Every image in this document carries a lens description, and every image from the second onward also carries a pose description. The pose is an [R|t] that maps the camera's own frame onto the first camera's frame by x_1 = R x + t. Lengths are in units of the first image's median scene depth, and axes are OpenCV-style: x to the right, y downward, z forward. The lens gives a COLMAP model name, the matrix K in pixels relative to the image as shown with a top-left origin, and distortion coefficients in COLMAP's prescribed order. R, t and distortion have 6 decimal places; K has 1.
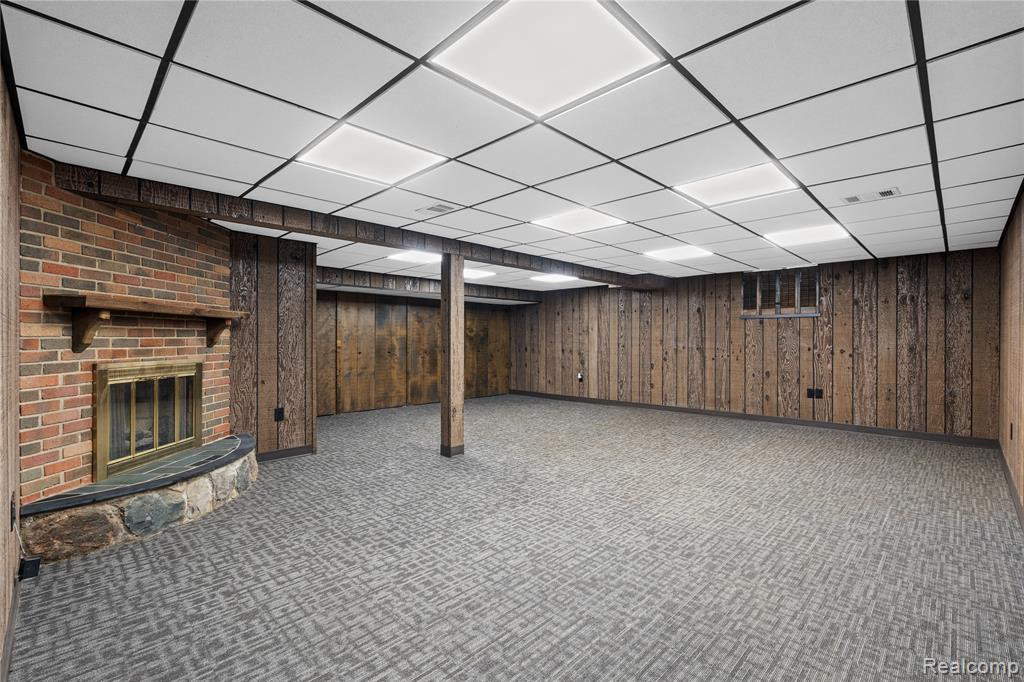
lens RADIAL K [[448.7, 0, 515.7], [0, 448.7, 341.3], [0, 0, 1]] dist [-0.001564, 0.000016]
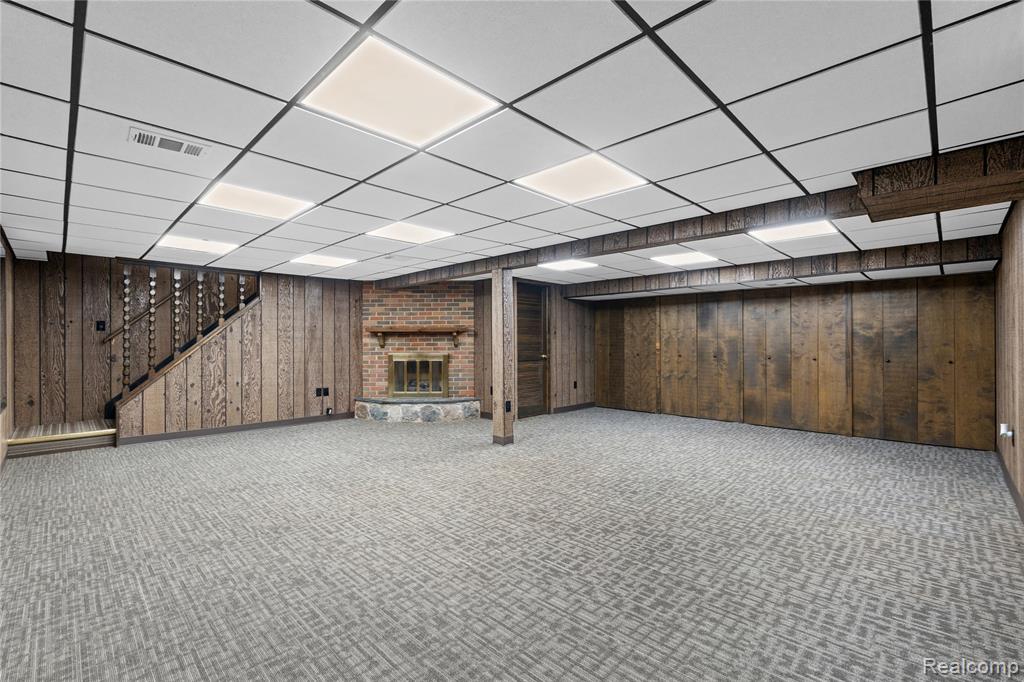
lens RADIAL K [[448.7, 0, 515.7], [0, 448.7, 341.3], [0, 0, 1]] dist [-0.001564, 0.000016]
pose [[0.007125, -0.004624, -0.999964, 1.245869], [-0.000162, 0.999989, -0.004626, -0.002578], [0.999975, 0.000195, 0.007124, 1.280725]]
